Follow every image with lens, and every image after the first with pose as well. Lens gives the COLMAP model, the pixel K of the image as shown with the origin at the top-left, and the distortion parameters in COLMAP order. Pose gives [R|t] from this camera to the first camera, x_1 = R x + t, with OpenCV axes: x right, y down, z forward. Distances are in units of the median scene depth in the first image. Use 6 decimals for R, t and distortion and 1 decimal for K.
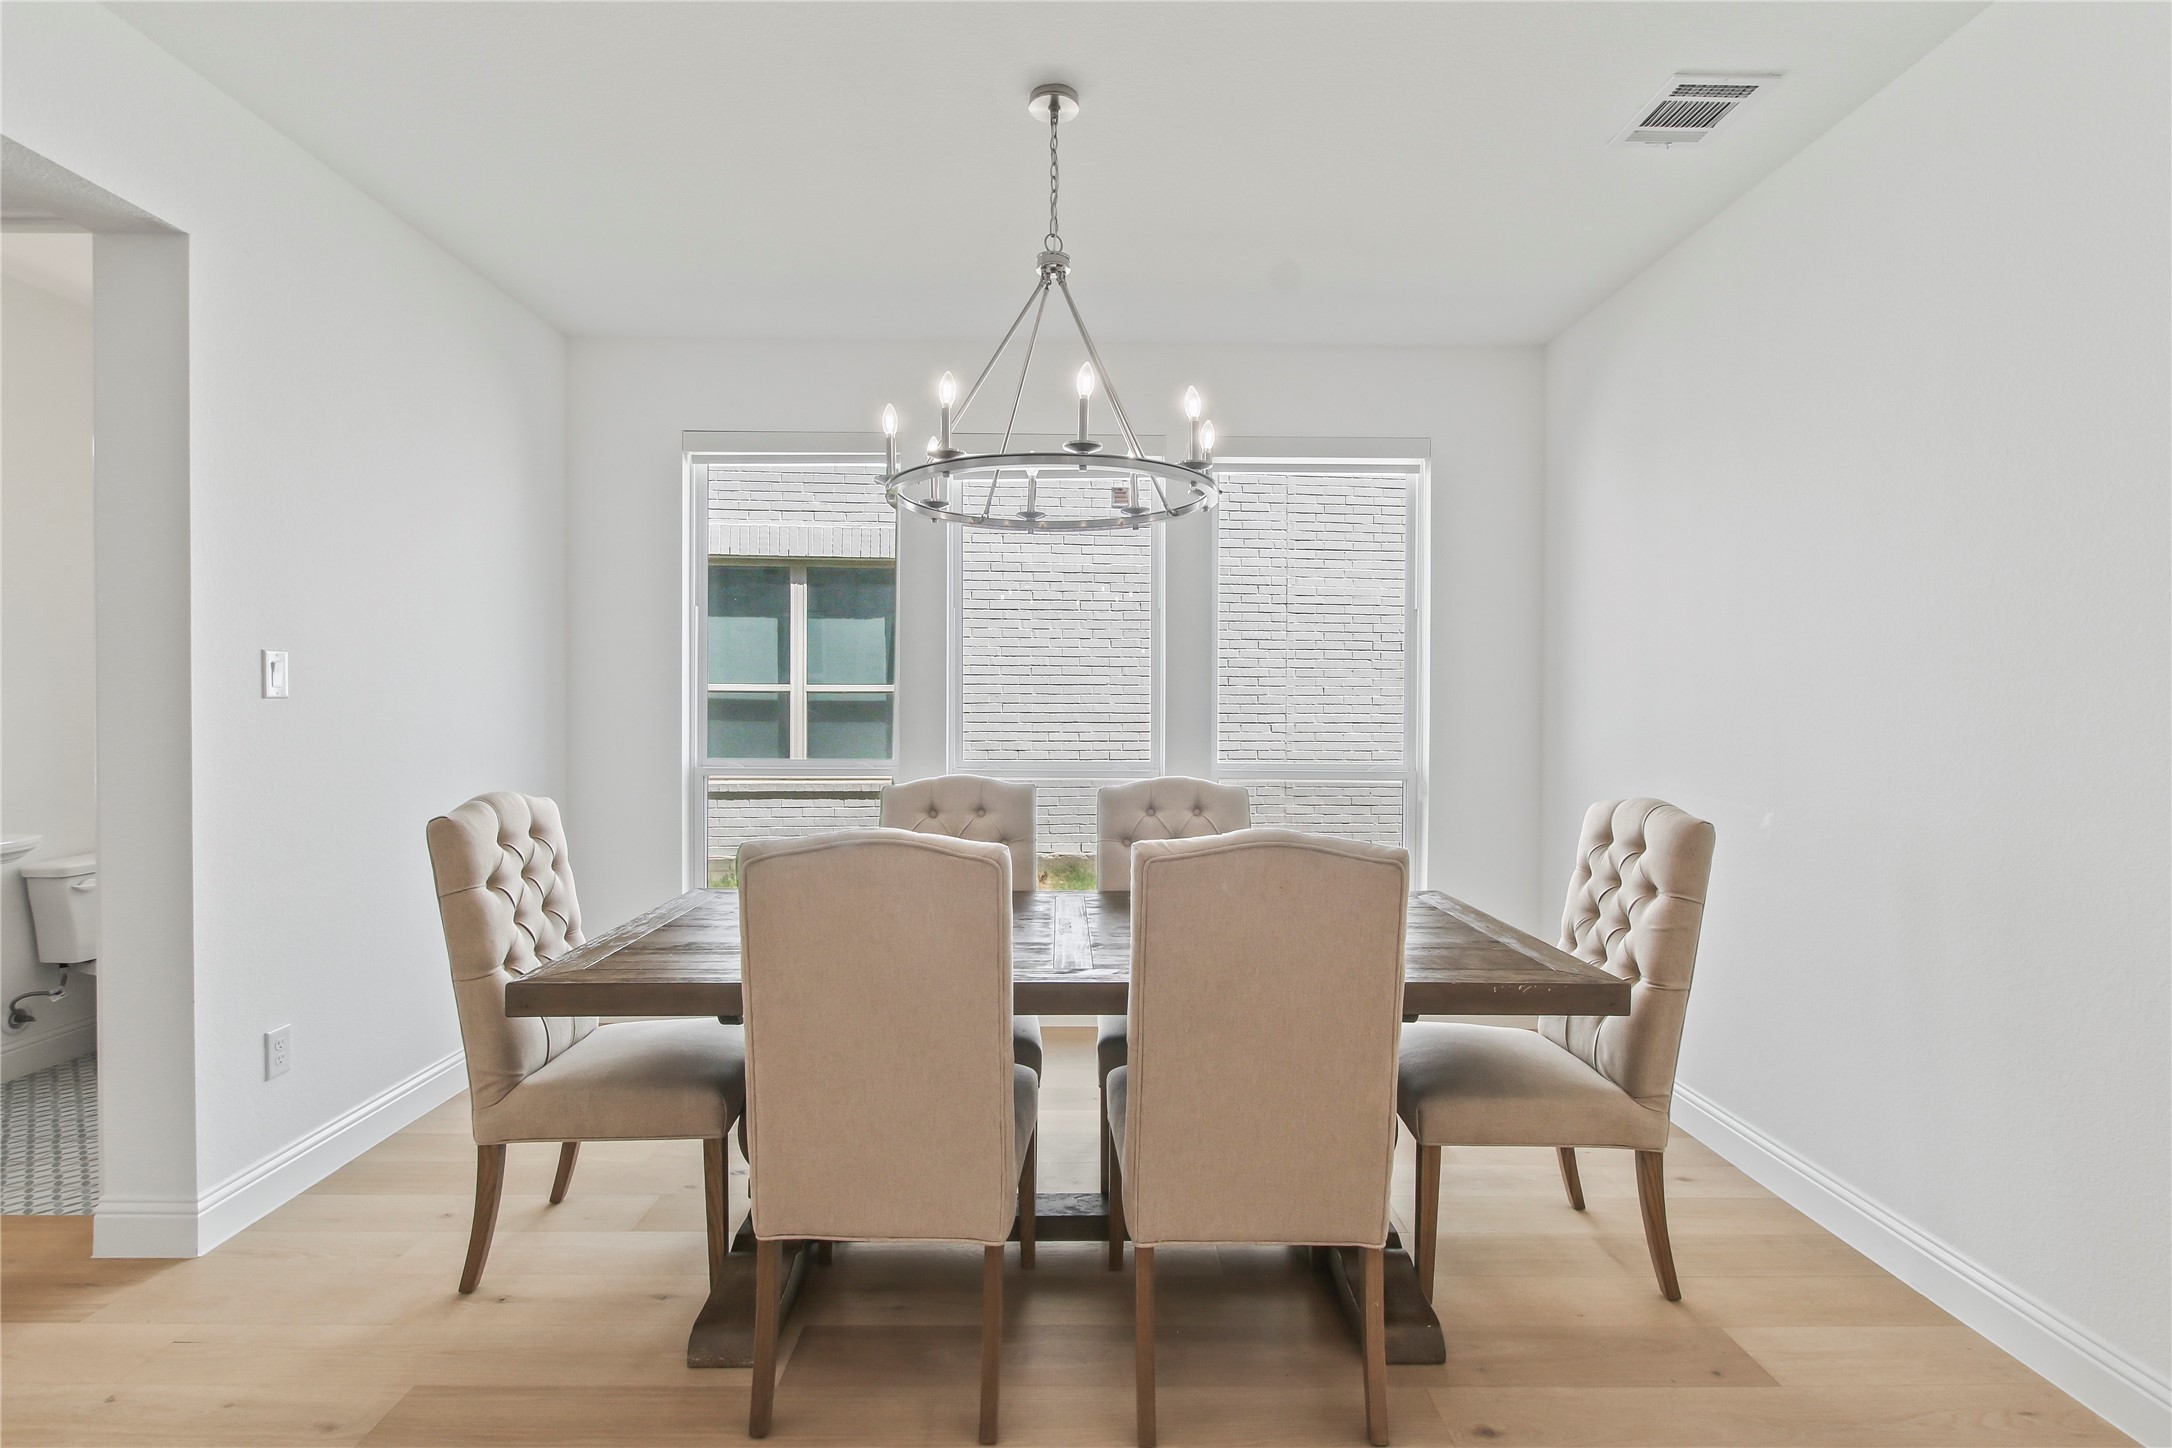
lens RADIAL K [[1030.0, 0, 1087.3], [0, 1030.0, 713.0], [0, 0, 1]] dist [0.004101, -0.004144]
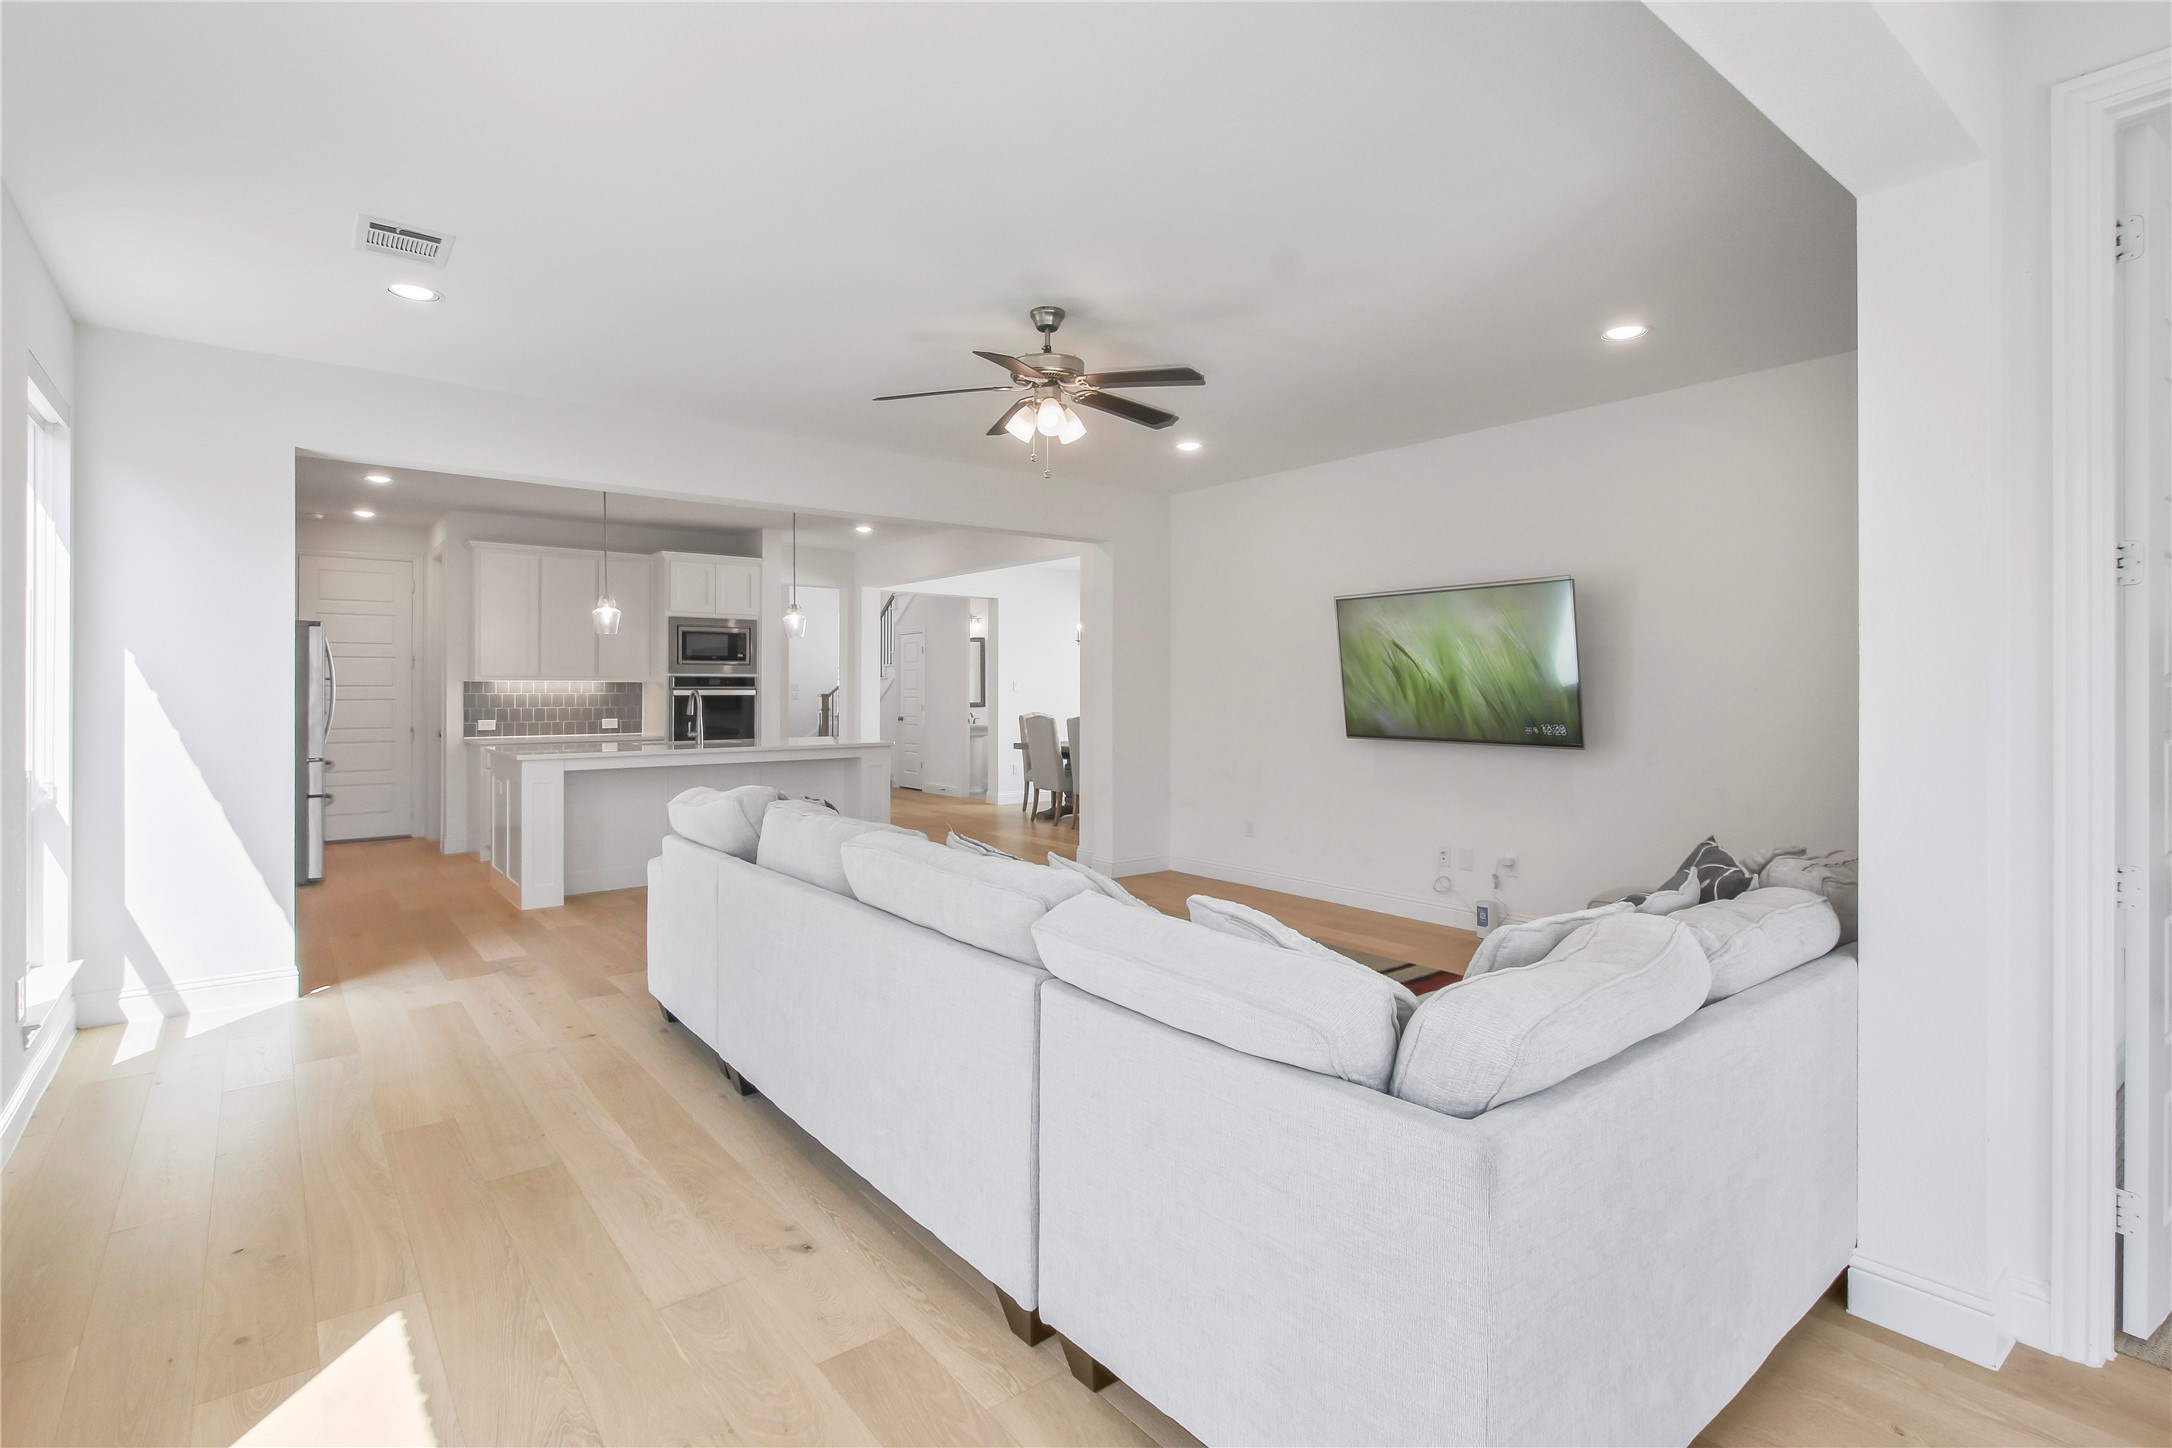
lens RADIAL K [[1030.0, 0, 1062.6], [0, 1030.0, 673.1], [0, 0, 1]] dist [0.004101, -0.004144]
pose [[0.608460, -0.013106, -0.793476, 2.982135], [-0.005936, 0.999760, -0.021065, -0.004485], [0.793562, 0.017527, 0.608237, -1.626534]]
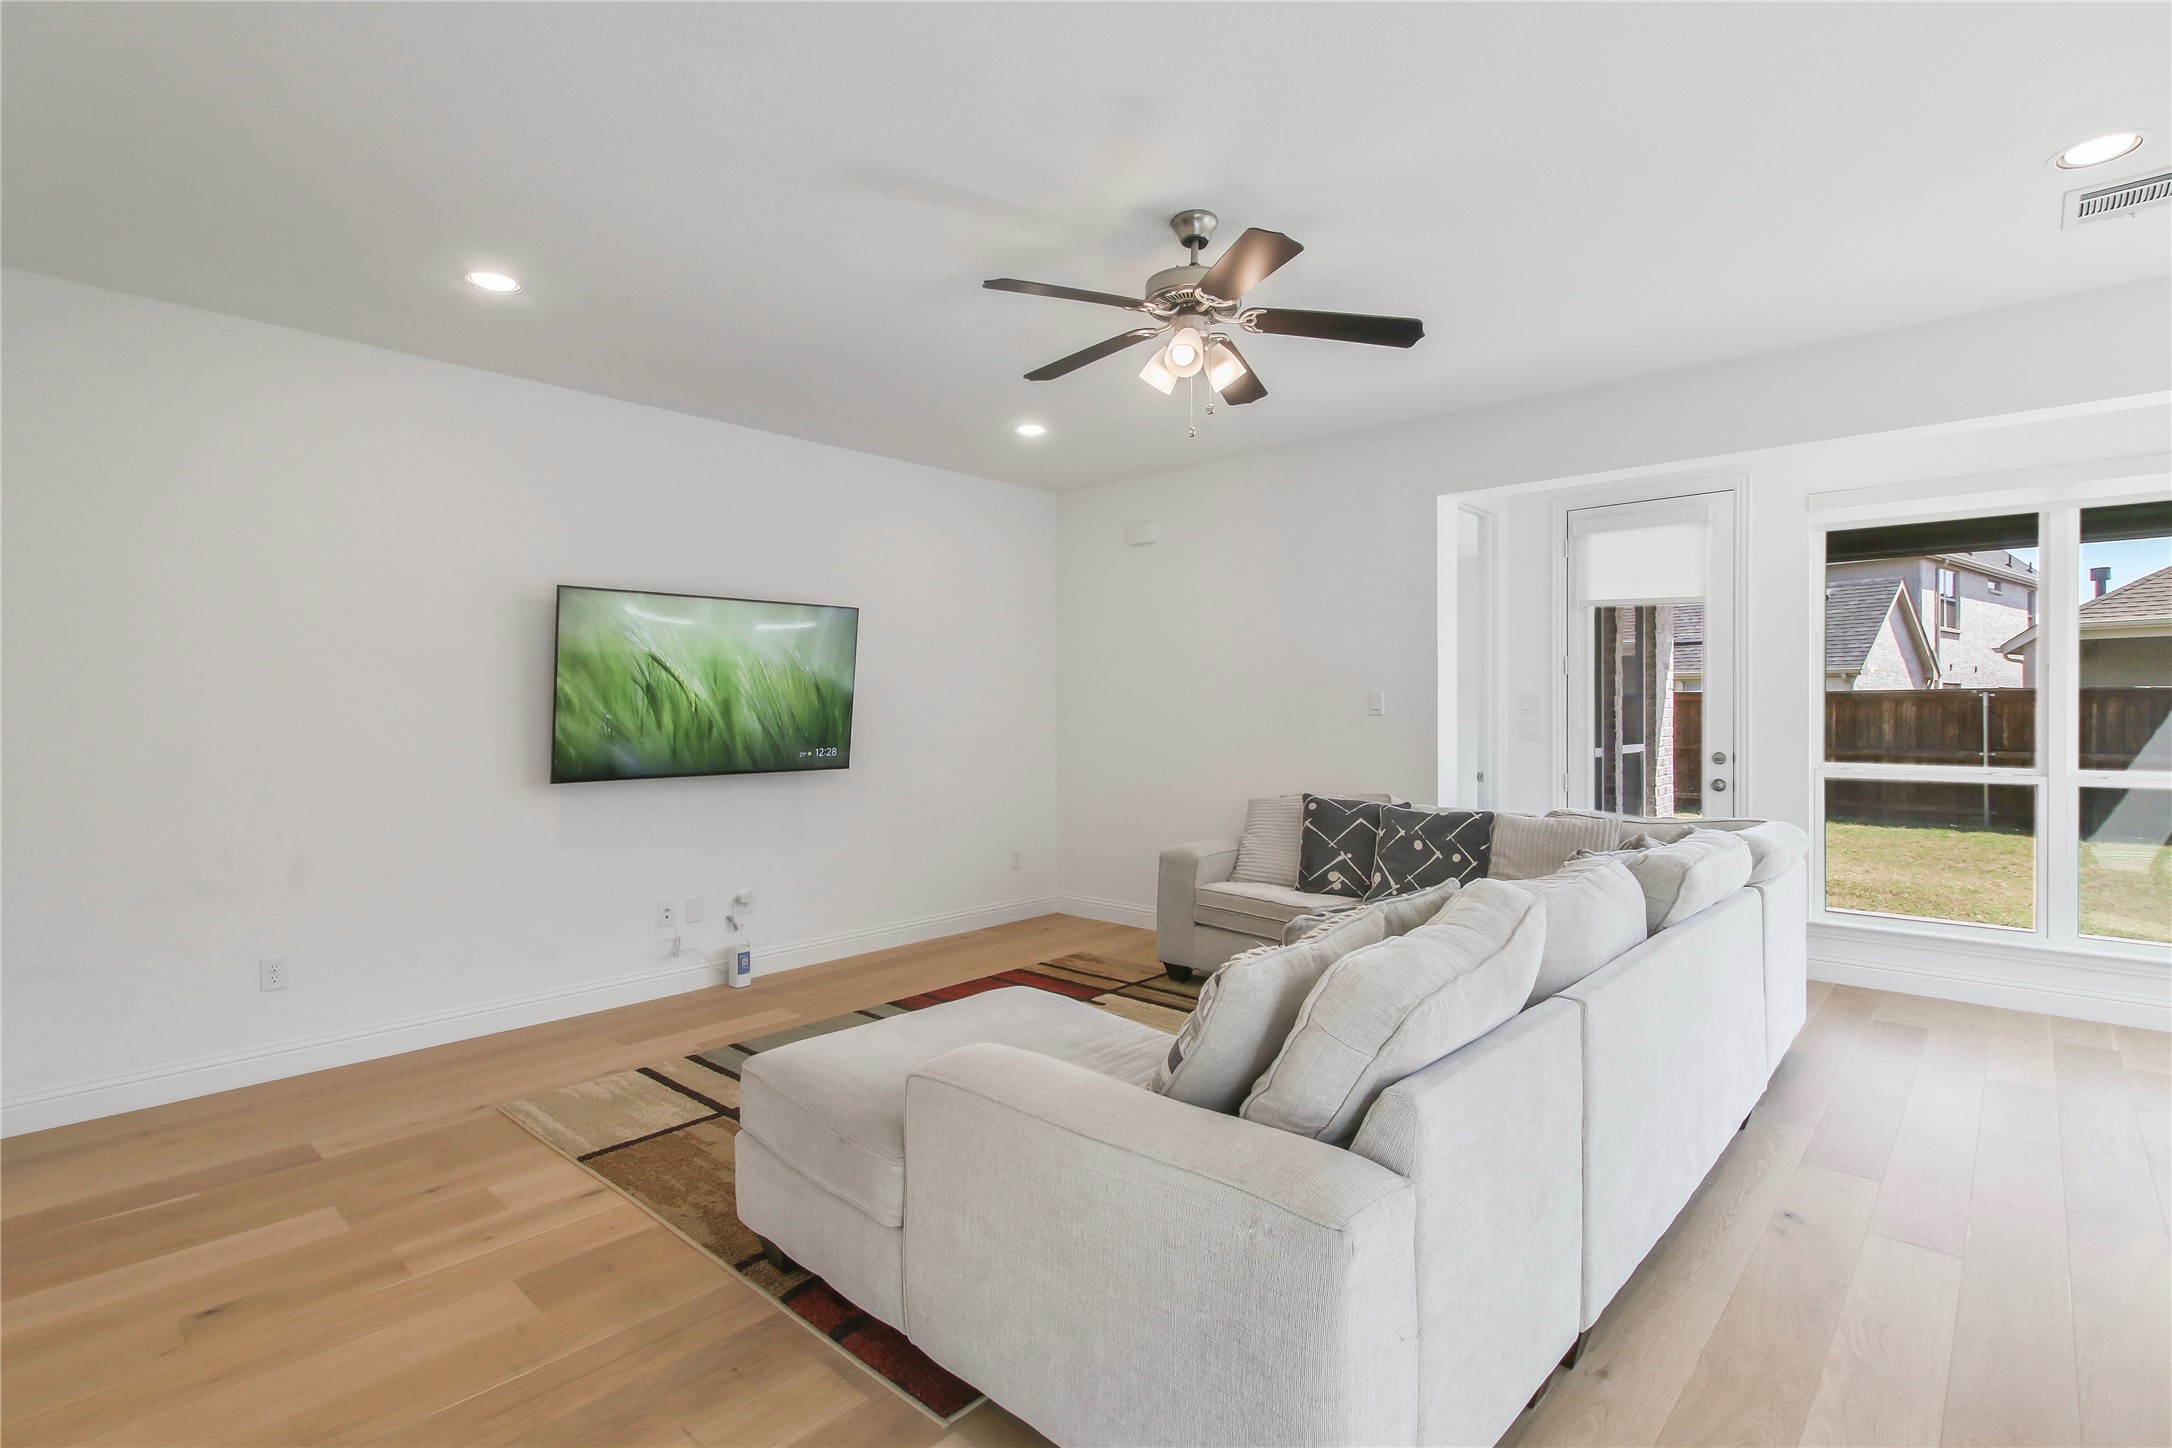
lens RADIAL K [[1030.0, 0, 1092.4], [0, 1030.0, 718.1], [0, 0, 1]] dist [0.004101, -0.004144]
pose [[0.682180, -0.014770, 0.731035, 0.904785], [0.013069, 0.999883, 0.008007, -0.018911], [-0.731067, 0.004091, 0.682293, -1.434397]]
